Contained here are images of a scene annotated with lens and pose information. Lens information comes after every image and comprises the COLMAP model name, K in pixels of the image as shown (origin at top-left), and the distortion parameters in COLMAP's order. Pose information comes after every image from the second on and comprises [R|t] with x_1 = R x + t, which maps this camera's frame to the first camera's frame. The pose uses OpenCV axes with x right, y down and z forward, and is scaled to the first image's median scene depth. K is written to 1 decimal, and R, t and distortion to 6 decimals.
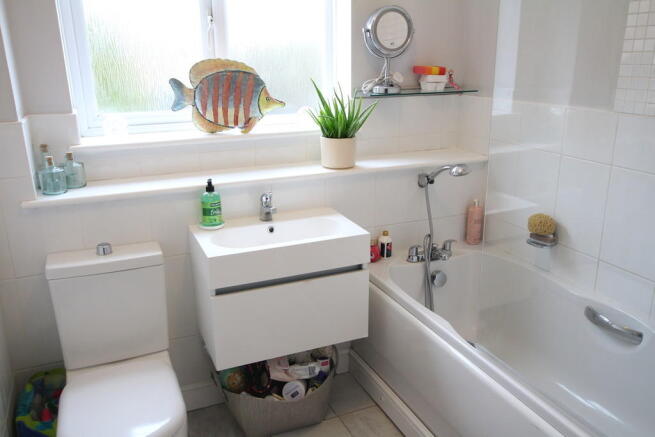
lens RADIAL K [[554.4, 0, 330.3], [0, 554.4, 217.0], [0, 0, 1]] dist [-0.003843, 0.030406]
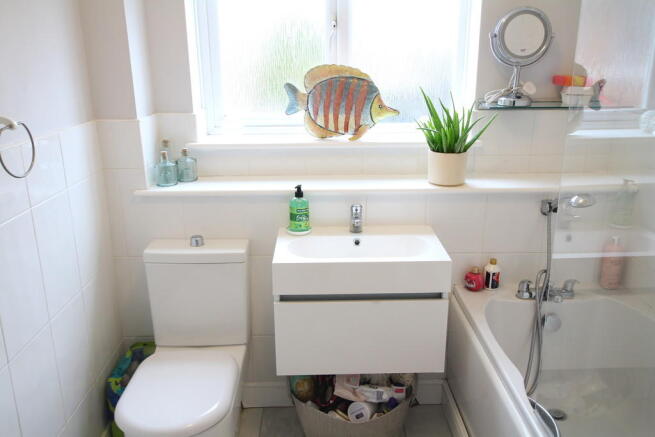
lens RADIAL K [[554.4, 0, 328.9], [0, 554.4, 220.4], [0, 0, 1]] dist [-0.003843, 0.030406]
pose [[0.929557, 0.113417, -0.350801, 0.173481], [-0.112449, 0.993387, 0.023201, -0.030285], [0.351112, 0.017881, 0.936163, 0.072793]]
